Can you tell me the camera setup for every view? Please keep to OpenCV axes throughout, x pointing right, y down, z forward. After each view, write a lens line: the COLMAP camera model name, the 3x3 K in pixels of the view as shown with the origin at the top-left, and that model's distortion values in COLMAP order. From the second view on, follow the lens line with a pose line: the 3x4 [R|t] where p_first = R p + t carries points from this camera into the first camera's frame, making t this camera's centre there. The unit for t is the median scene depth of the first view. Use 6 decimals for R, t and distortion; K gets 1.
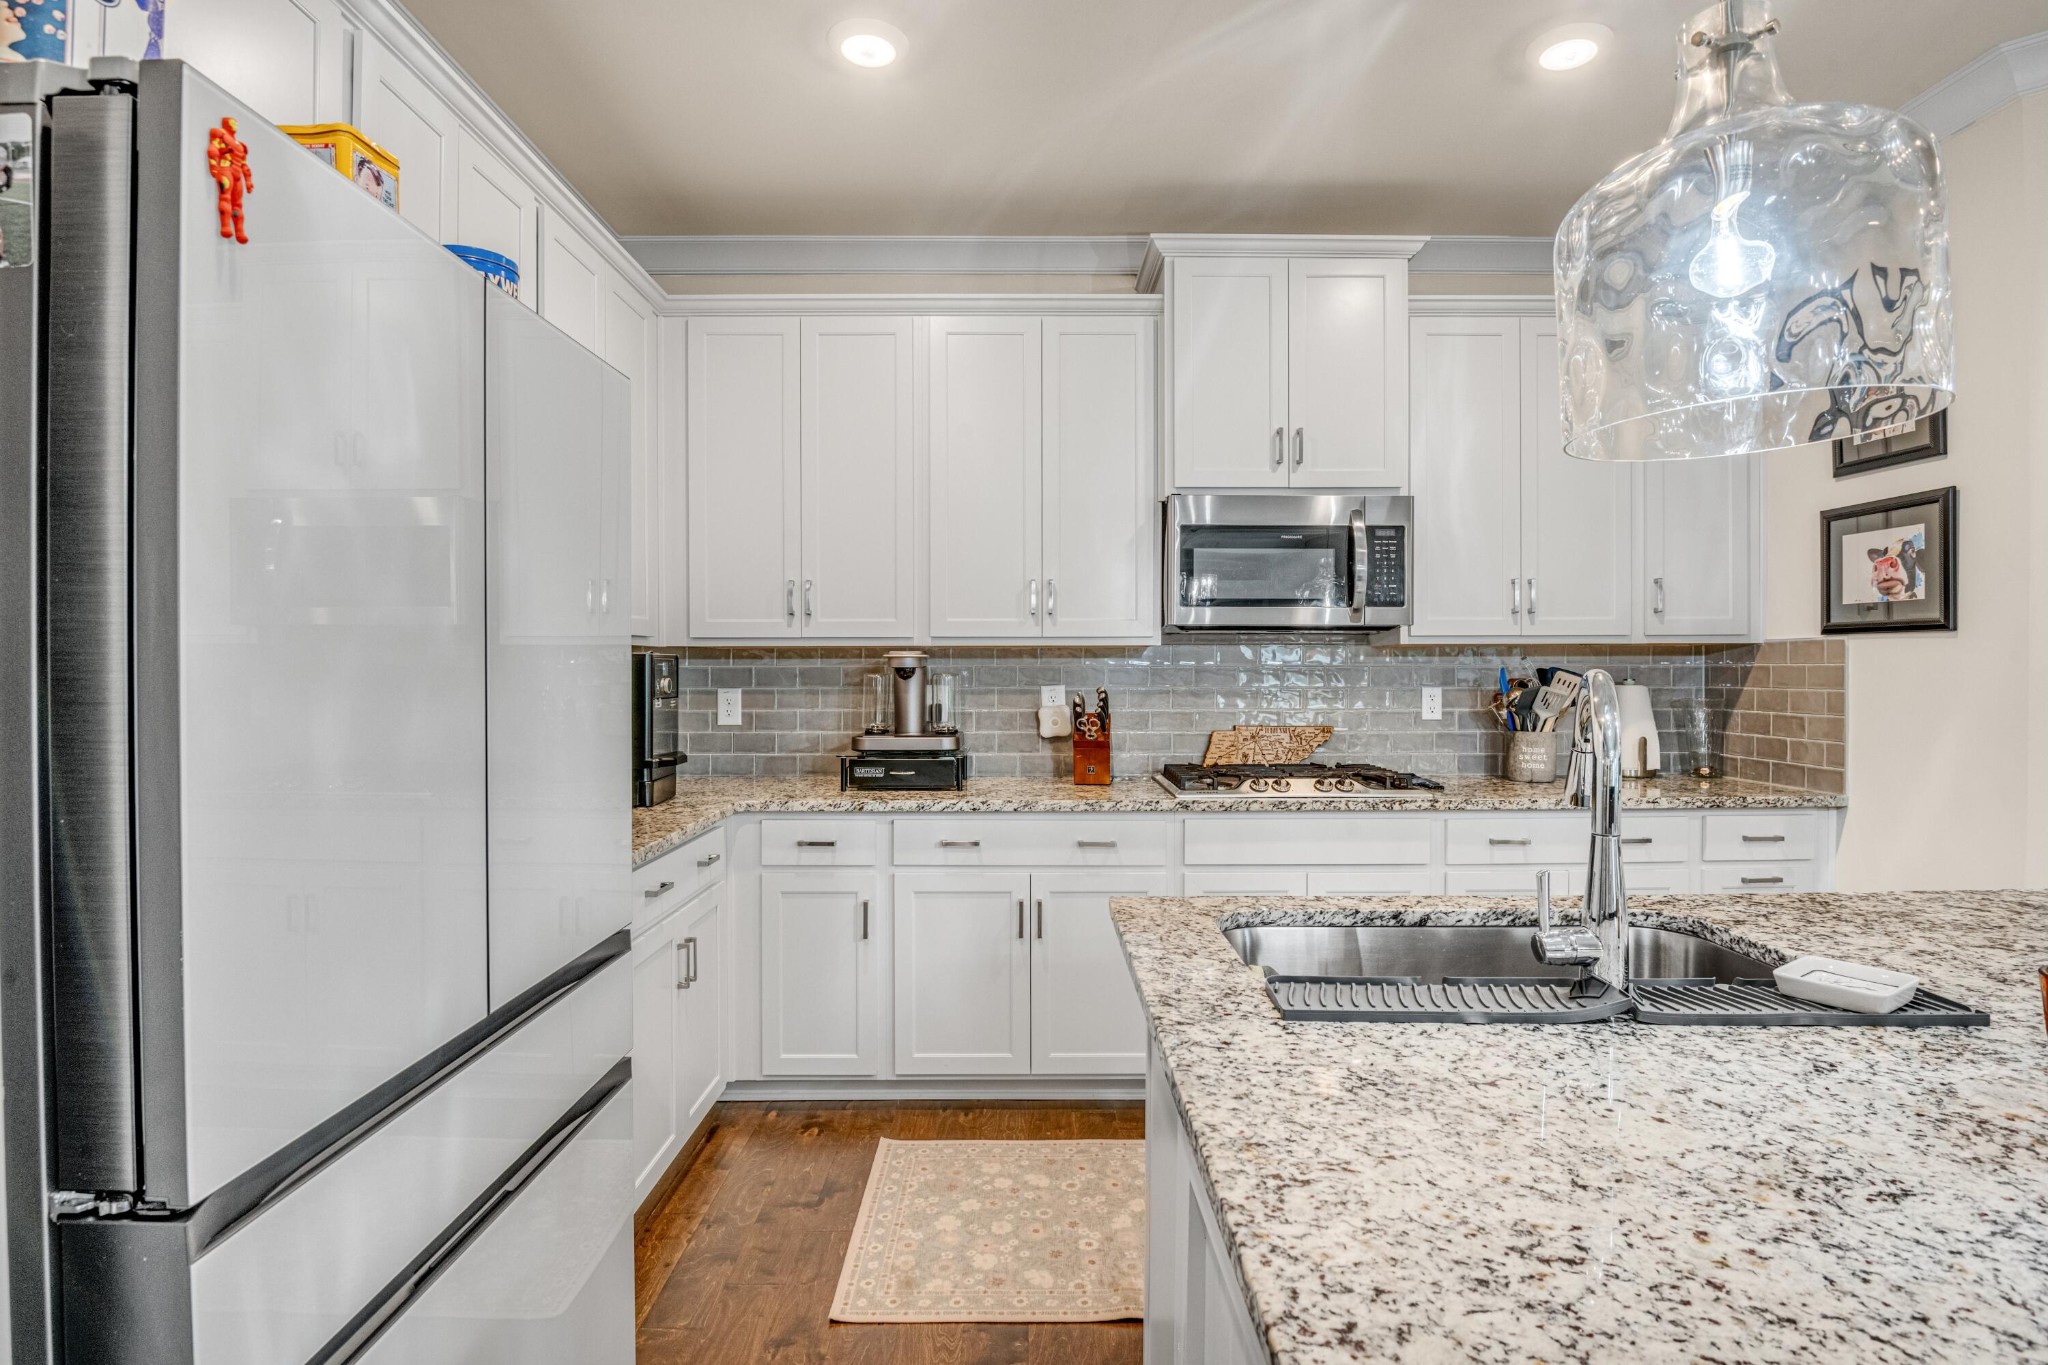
lens RADIAL K [[955.5, 0, 1024.0], [0, 955.5, 682.5], [0, 0, 1]] dist [-0.020618, -0.000306]
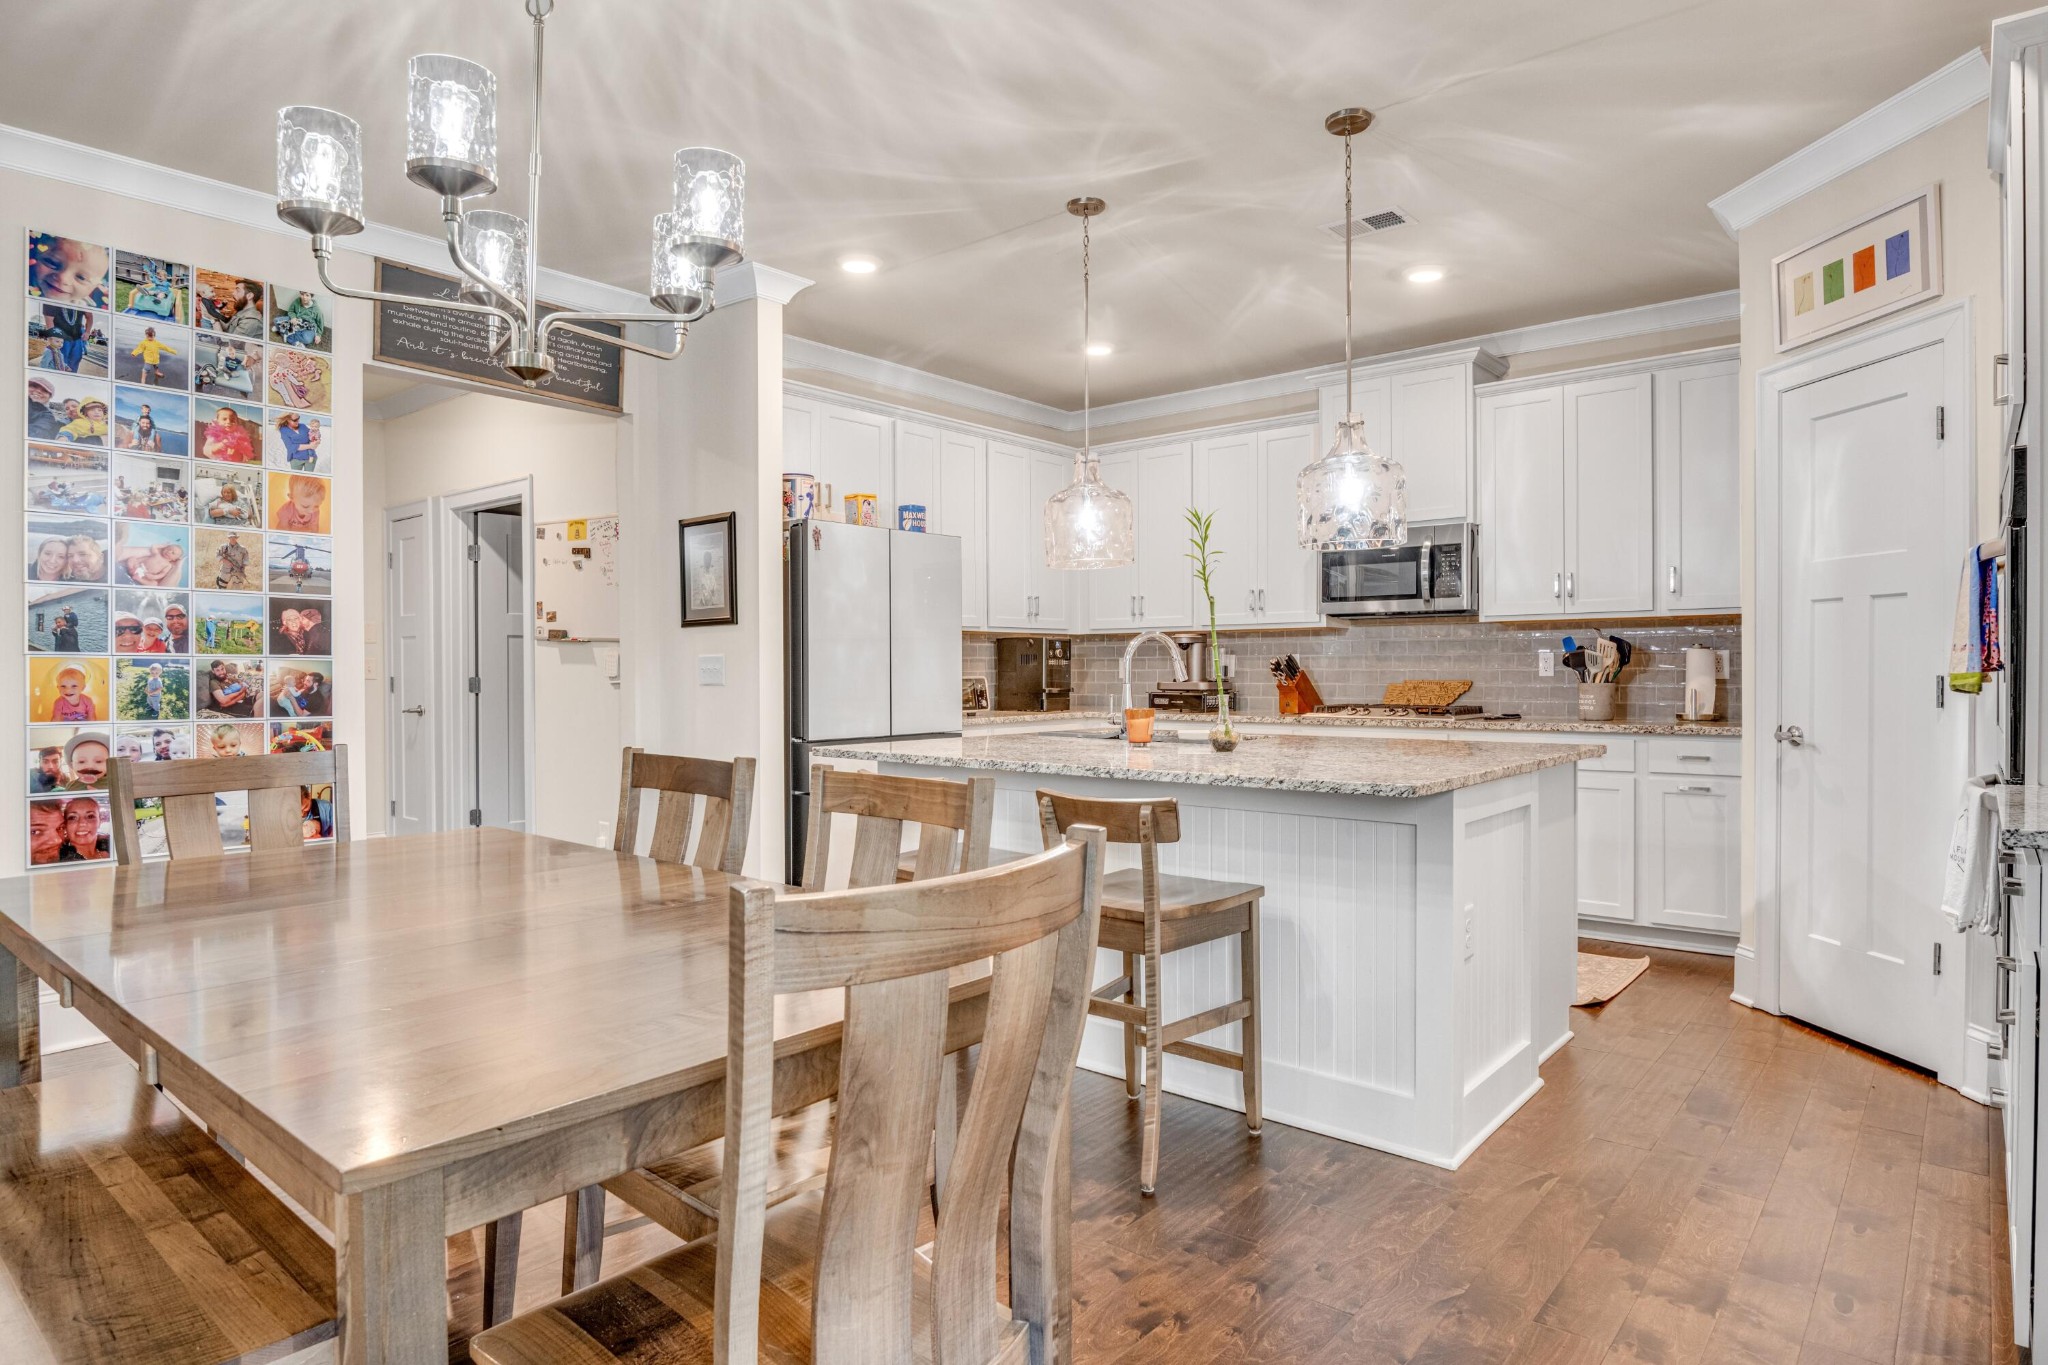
lens RADIAL K [[1141.3, 0, 1024.0], [0, 1141.3, 682.5], [0, 0, 1]] dist [-0.002501, -0.001077]
pose [[0.766644, 0.005729, -0.642047, 0.989495], [-0.005305, 0.999983, 0.002589, 0.052406], [0.642051, 0.001421, 0.766661, -0.796069]]
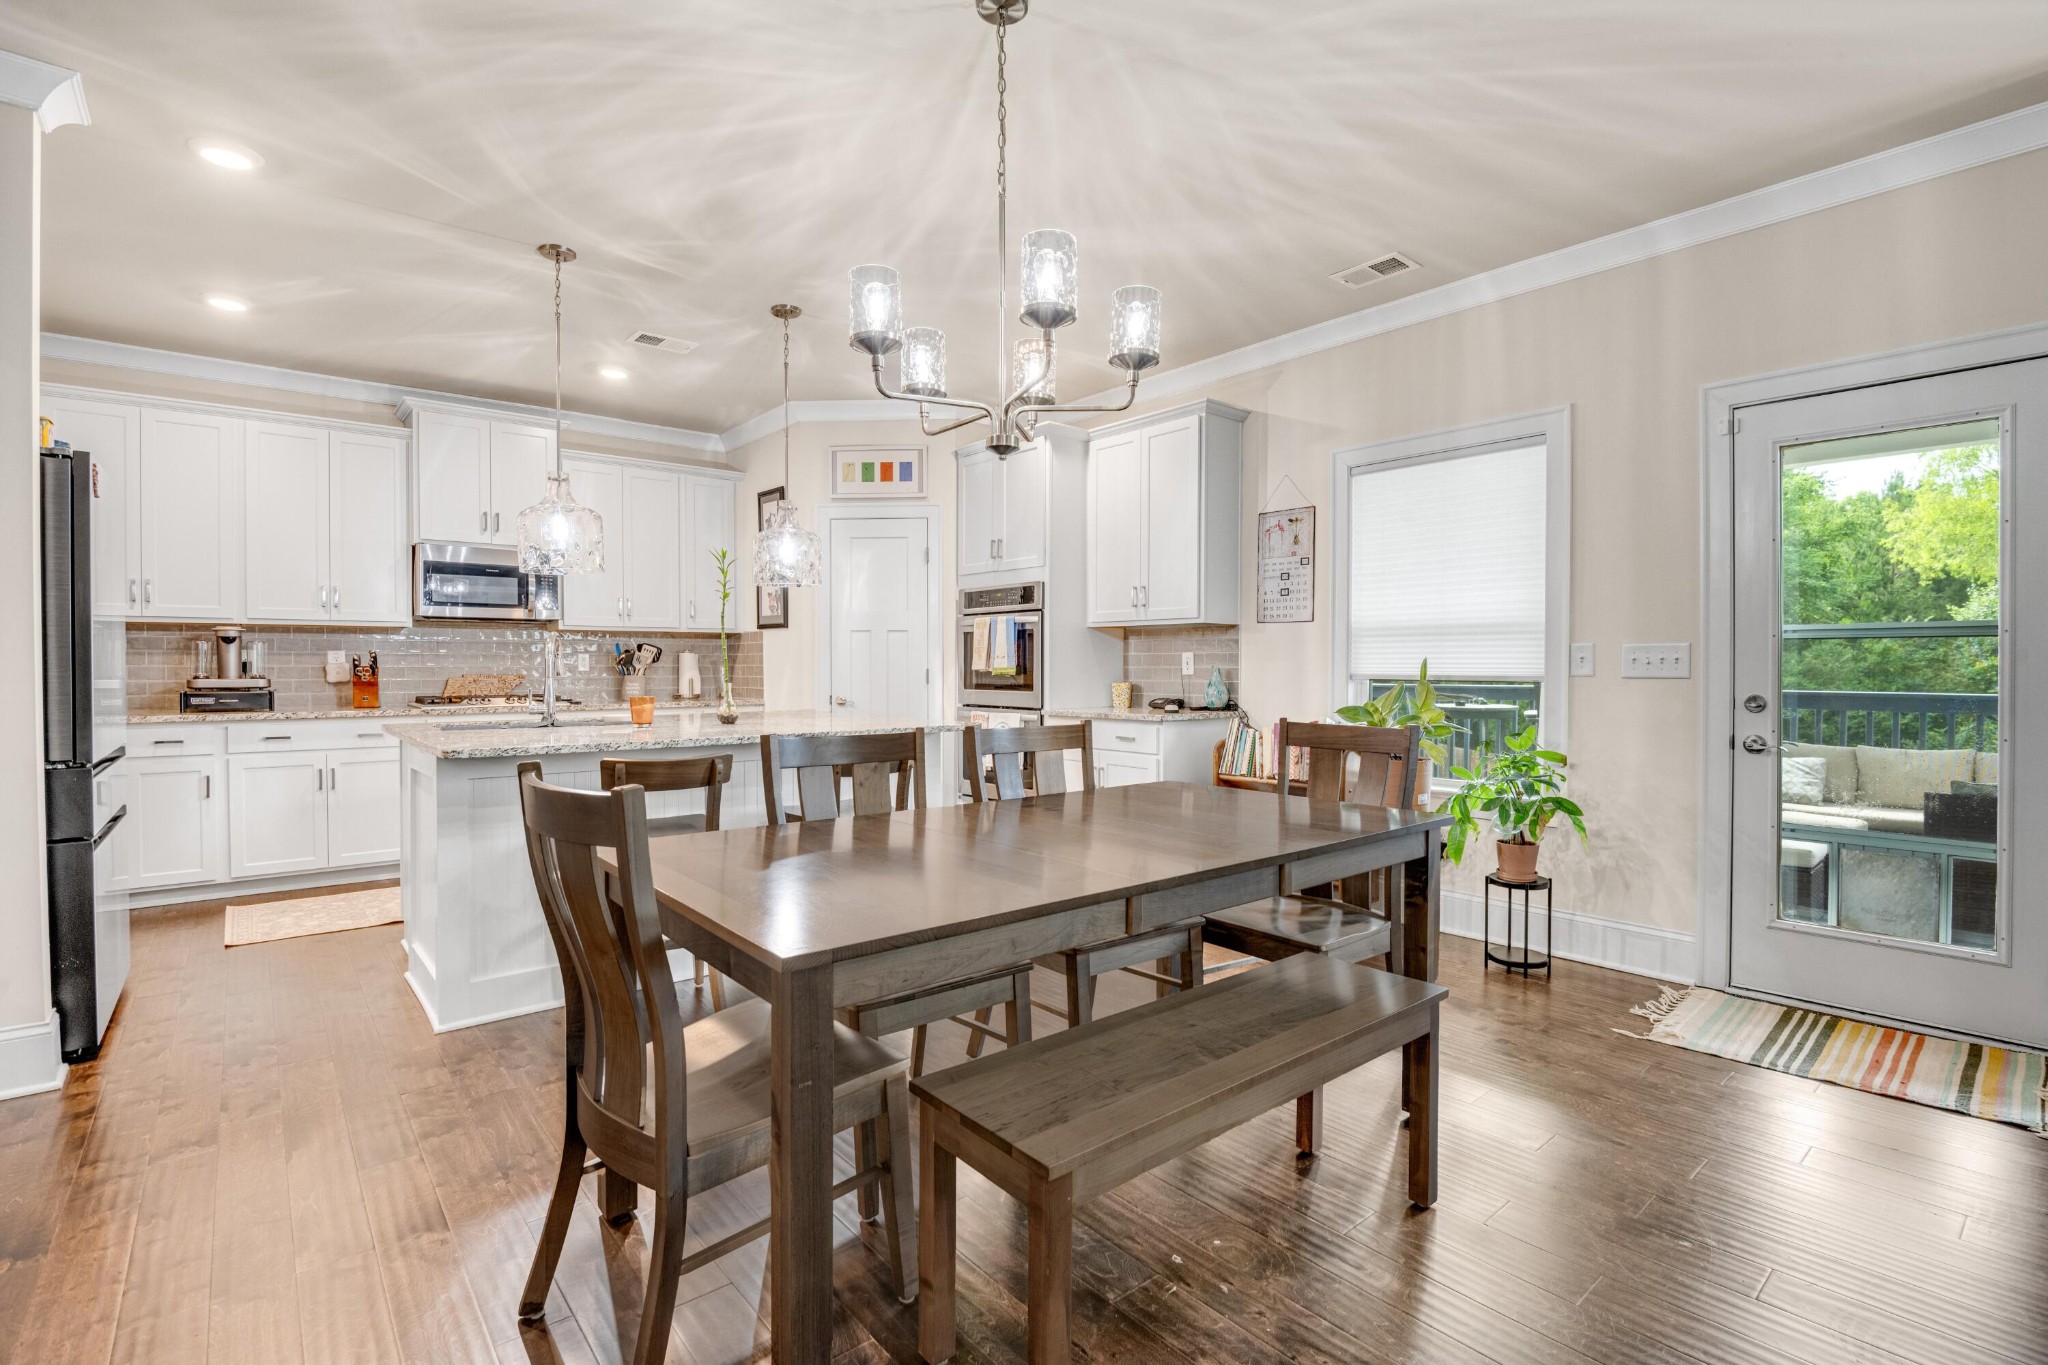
lens RADIAL K [[955.5, 0, 1024.0], [0, 955.5, 682.5], [0, 0, 1]] dist [-0.020618, -0.000306]
pose [[0.769259, -0.010856, 0.638845, -0.105634], [0.007493, 0.999940, 0.007970, 0.058362], [-0.638893, -0.001344, 0.769294, -1.069276]]
